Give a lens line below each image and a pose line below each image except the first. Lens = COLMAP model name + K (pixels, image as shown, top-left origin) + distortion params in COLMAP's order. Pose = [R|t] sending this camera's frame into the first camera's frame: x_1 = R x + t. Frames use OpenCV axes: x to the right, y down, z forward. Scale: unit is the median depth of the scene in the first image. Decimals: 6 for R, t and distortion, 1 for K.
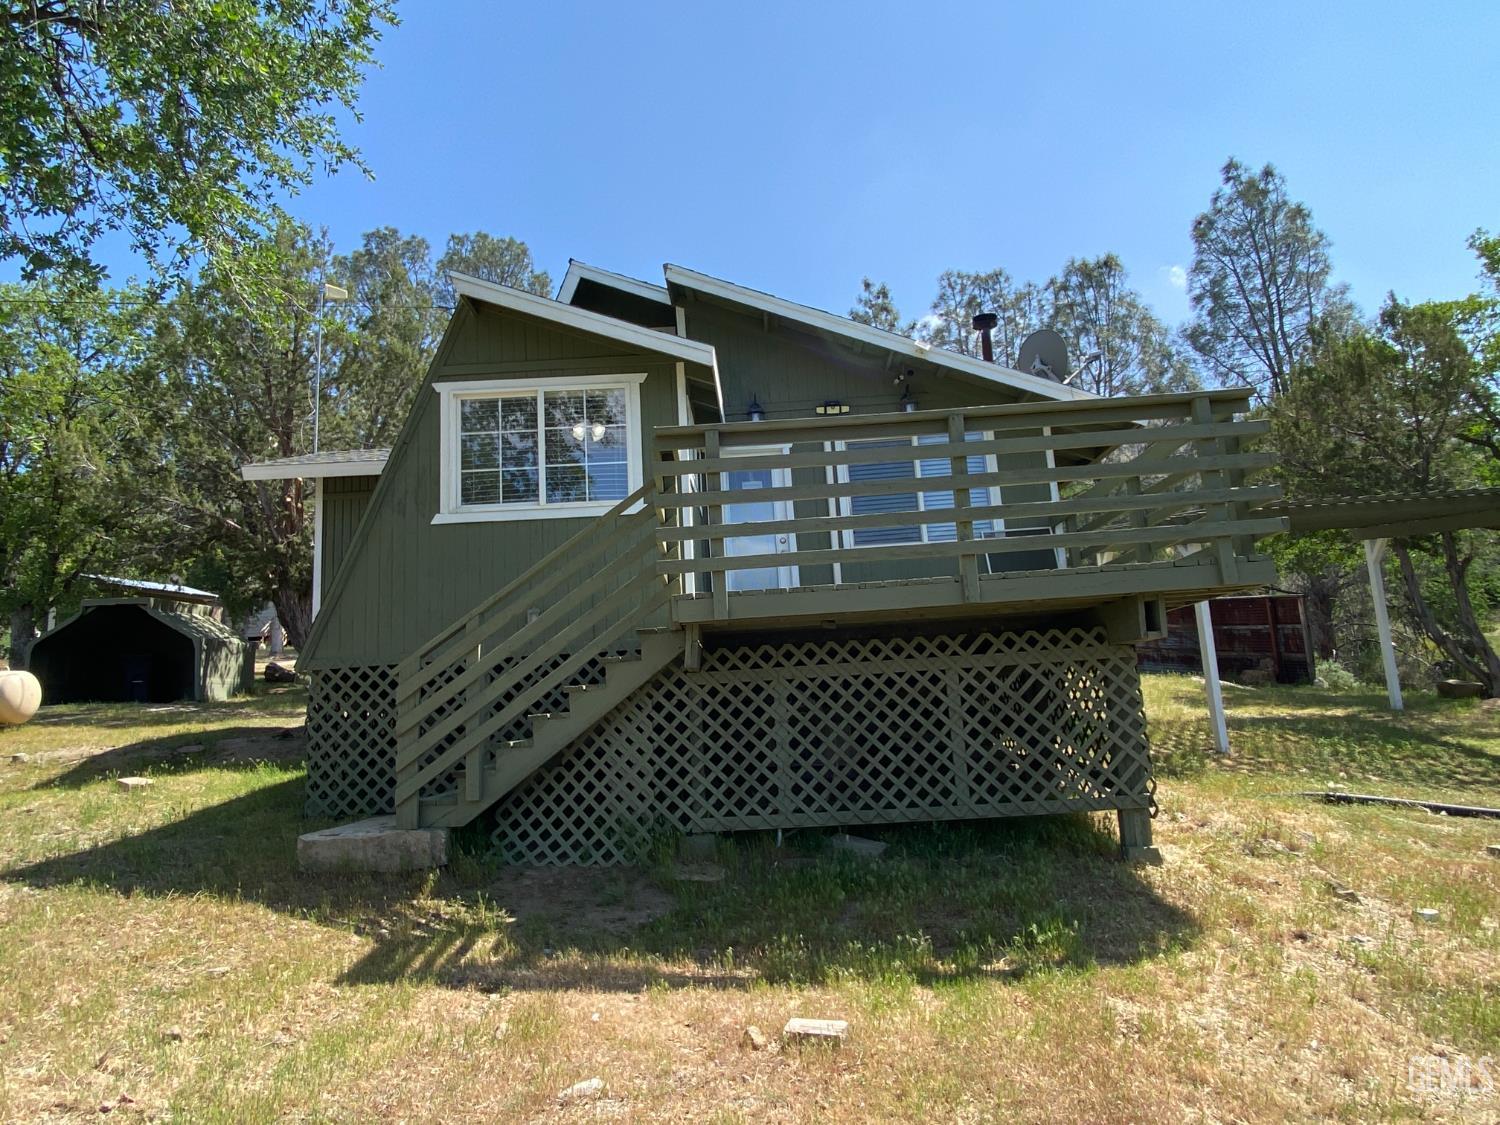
lens RADIAL K [[866.3, 0, 754.2], [0, 866.3, 565.4], [0, 0, 1]] dist [0.091455, -0.082583]
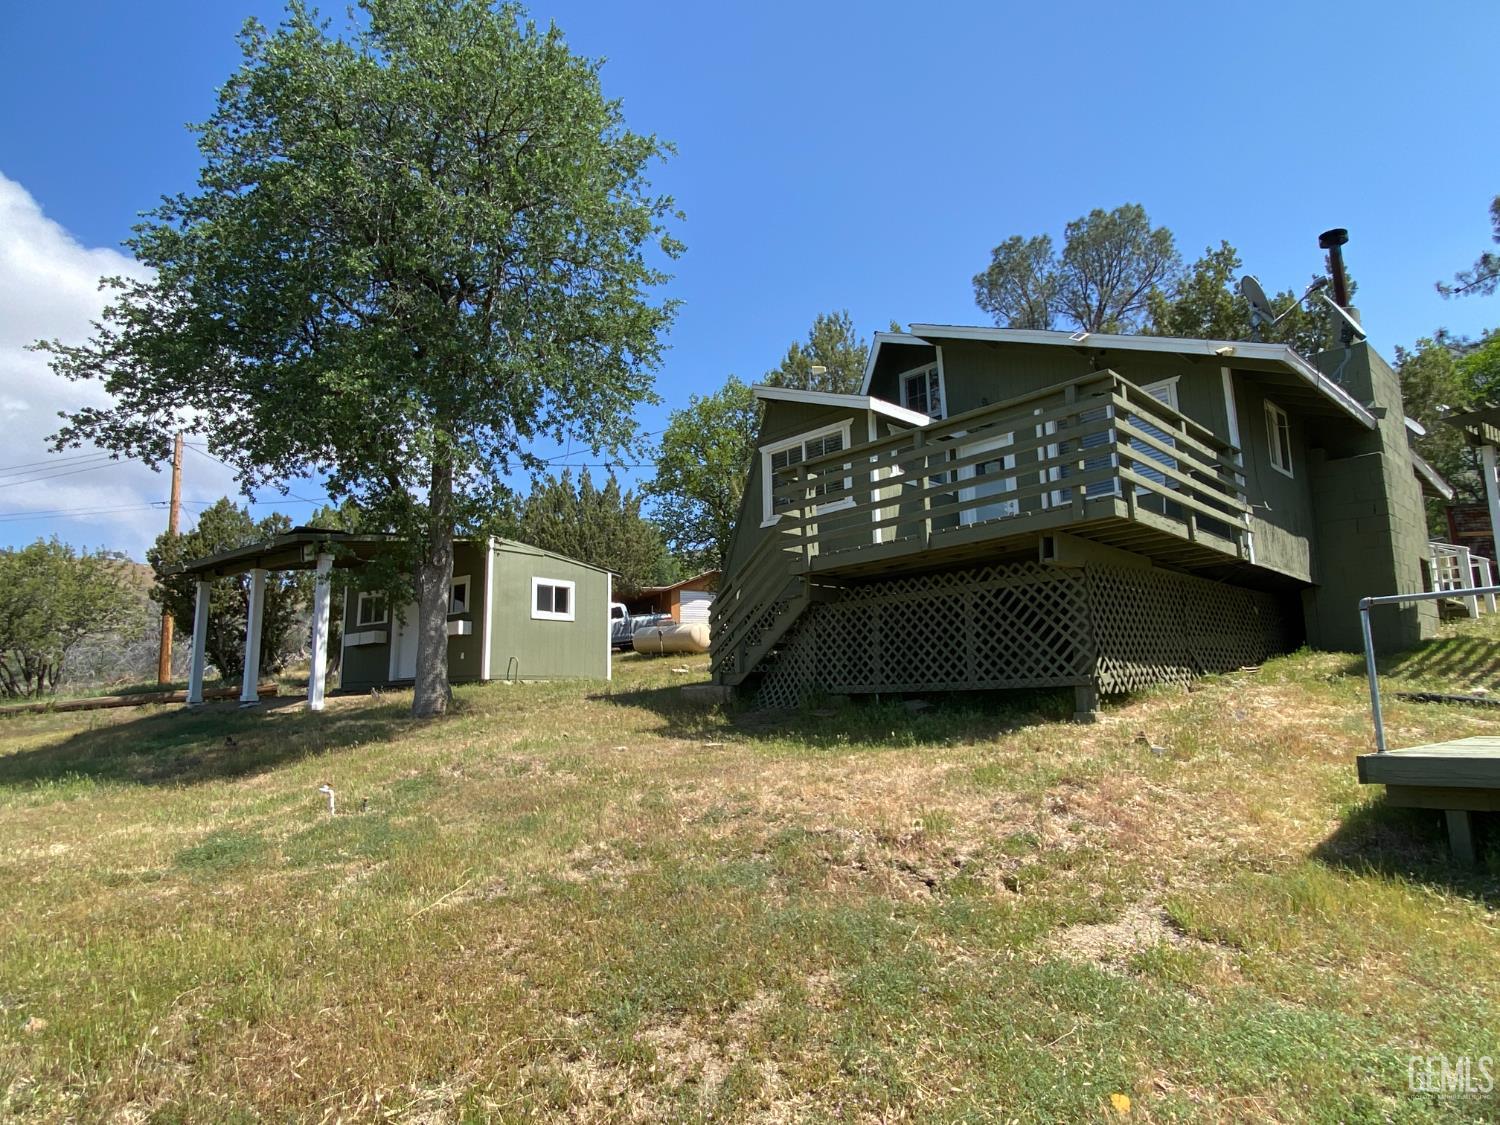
lens RADIAL K [[872.3, 0, 747.1], [0, 872.3, 563.4], [0, 0, 1]] dist [0.100125, -0.115728]
pose [[0.710424, -0.073323, -0.699944, 1.022730], [0.088865, 0.995943, -0.014135, 0.056445], [0.698141, -0.052159, 0.714058, -0.339545]]
